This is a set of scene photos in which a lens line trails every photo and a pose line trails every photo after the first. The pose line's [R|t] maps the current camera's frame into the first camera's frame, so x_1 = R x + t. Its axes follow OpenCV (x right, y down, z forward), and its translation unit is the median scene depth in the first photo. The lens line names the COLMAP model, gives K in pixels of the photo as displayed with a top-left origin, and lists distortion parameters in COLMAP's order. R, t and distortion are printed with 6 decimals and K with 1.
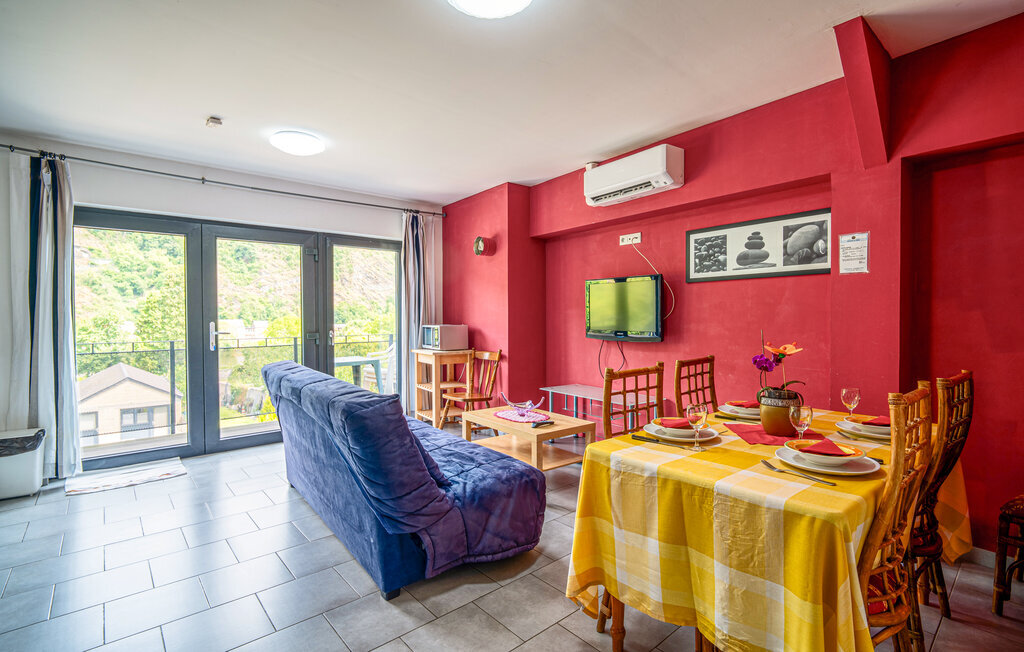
lens RADIAL K [[492.8, 0, 517.5], [0, 492.8, 317.4], [0, 0, 1]] dist [-0.002994, -0.000561]
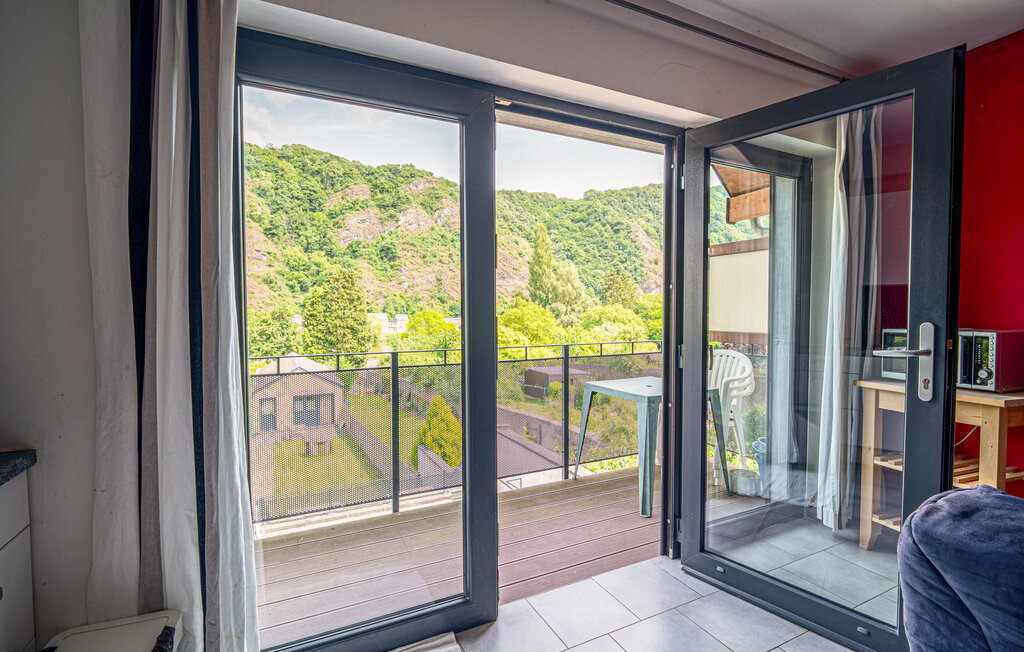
lens RADIAL K [[492.8, 0, 514.7], [0, 492.8, 324.5], [0, 0, 1]] dist [-0.002994, -0.000561]
pose [[0.968291, 0.009344, -0.249650, -0.646211], [-0.002909, 0.999654, 0.026134, -0.000003], [0.249808, -0.024579, 0.967983, 0.733258]]
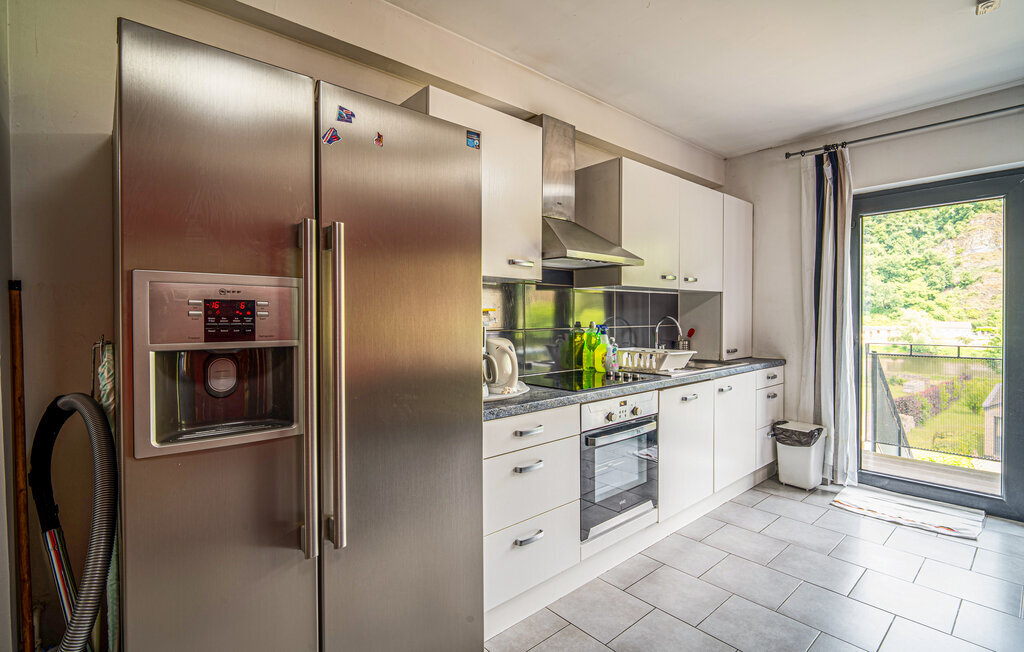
lens RADIAL K [[492.8, 0, 516.5], [0, 492.8, 318.6], [0, 0, 1]] dist [-0.002994, -0.000561]
pose [[0.032121, 0.020936, -0.999265, 0.001646], [-0.009954, 0.999738, 0.020626, -0.007810], [0.999434, 0.009284, 0.032321, 0.353878]]
